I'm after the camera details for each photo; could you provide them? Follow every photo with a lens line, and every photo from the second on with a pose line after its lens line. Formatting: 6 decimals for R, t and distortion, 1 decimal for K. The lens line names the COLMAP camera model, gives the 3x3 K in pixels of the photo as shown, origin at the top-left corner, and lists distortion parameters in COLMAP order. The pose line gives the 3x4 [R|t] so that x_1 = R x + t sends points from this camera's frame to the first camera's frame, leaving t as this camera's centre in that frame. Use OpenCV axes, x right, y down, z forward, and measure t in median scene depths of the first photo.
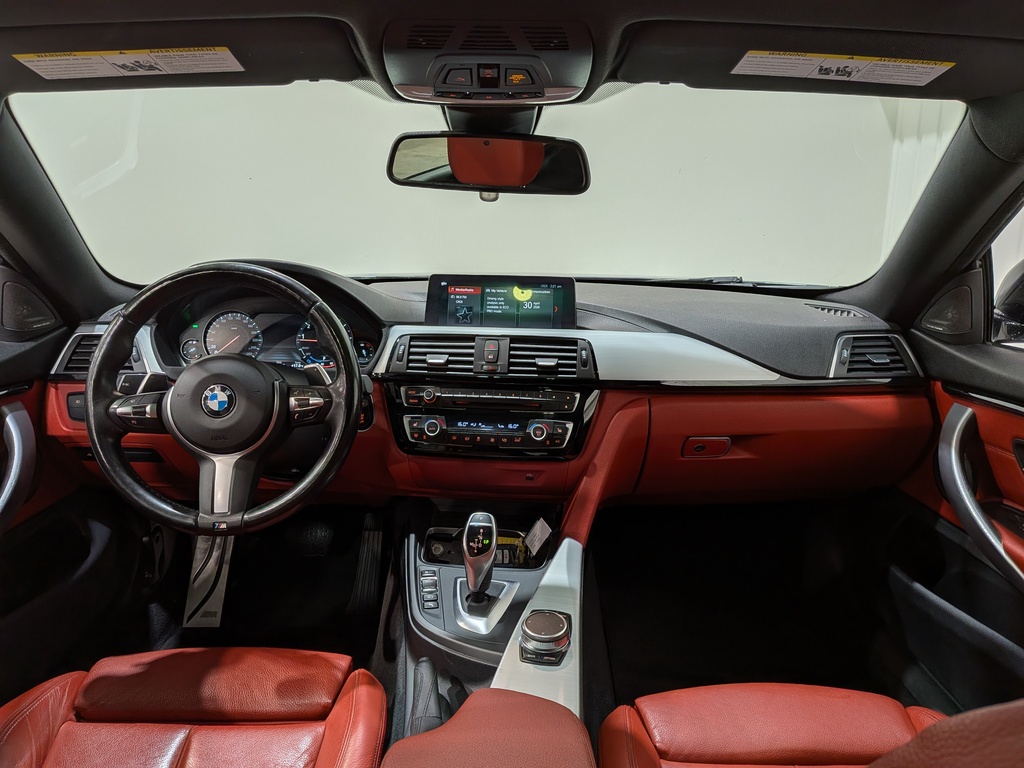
lens RADIAL K [[745.4, 0, 506.8], [0, 745.4, 389.2], [0, 0, 1]] dist [0.053232, -0.096803]
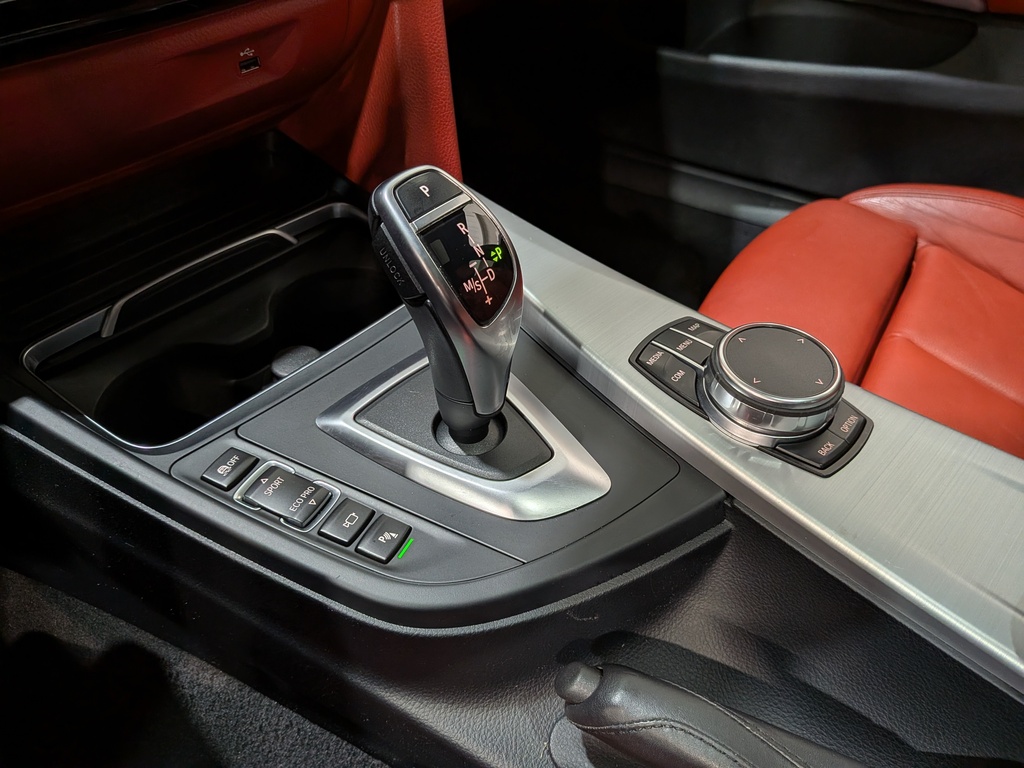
lens RADIAL K [[745.4, 0, 531.3], [0, 745.4, 393.6], [0, 0, 1]] dist [0.053232, -0.096803]
pose [[0.534758, -0.570174, 0.623647, -0.194716], [0.193594, 0.801077, 0.566390, 0.074172], [-0.822530, -0.182147, 0.538765, 0.701275]]
